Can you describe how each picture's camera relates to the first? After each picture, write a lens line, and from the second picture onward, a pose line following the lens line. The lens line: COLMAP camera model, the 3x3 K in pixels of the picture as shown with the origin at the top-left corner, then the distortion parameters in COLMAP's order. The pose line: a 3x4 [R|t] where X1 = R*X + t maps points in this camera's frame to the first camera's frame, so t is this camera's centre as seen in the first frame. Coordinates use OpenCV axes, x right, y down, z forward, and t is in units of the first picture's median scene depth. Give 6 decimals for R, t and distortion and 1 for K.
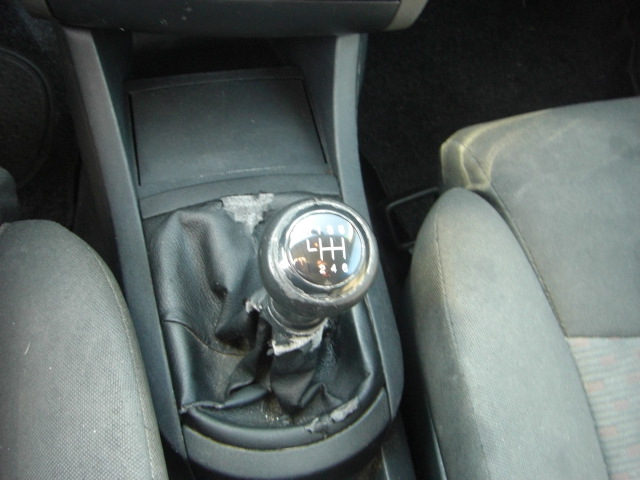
lens RADIAL K [[736.6, 0, 316.6], [0, 736.6, 225.0], [0, 0, 1]] dist [-0.185294, 0.129454]
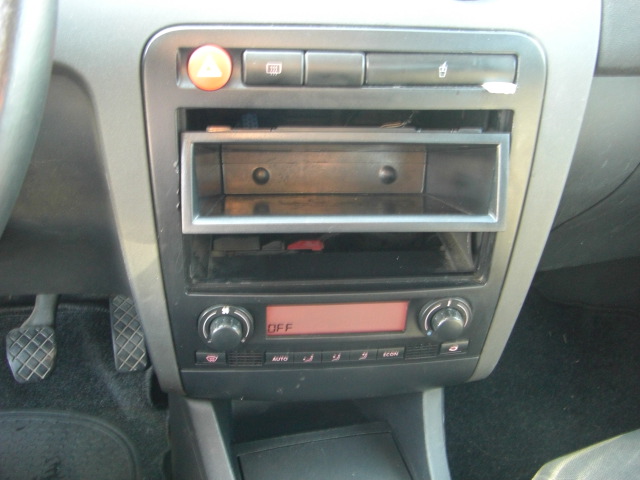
lens RADIAL K [[736.6, 0, 316.6], [0, 736.6, 225.0], [0, 0, 1]] dist [-0.185294, 0.129454]
pose [[0.995847, -0.087022, -0.026762, -0.082827], [0.065084, 0.885990, -0.459115, 0.019335], [0.063664, 0.455466, 0.887974, -0.127749]]
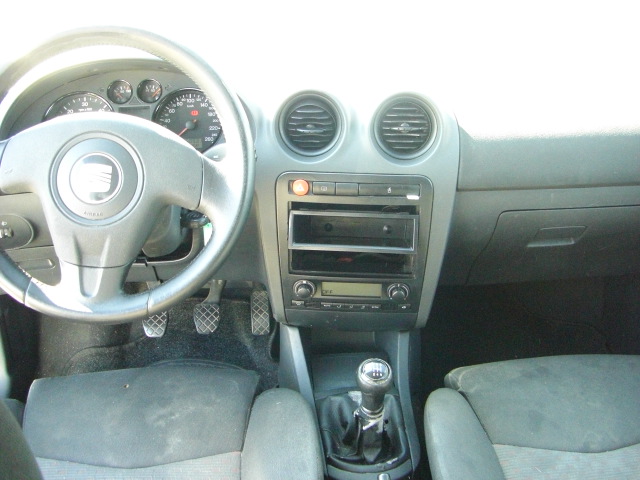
lens RADIAL K [[736.6, 0, 316.6], [0, 736.6, 225.0], [0, 0, 1]] dist [-0.185294, 0.129454]
pose [[0.979600, -0.048195, -0.195092, 0.241943], [-0.058942, 0.859211, -0.508215, 0.651619], [0.192119, 0.509347, 0.838842, -1.200287]]
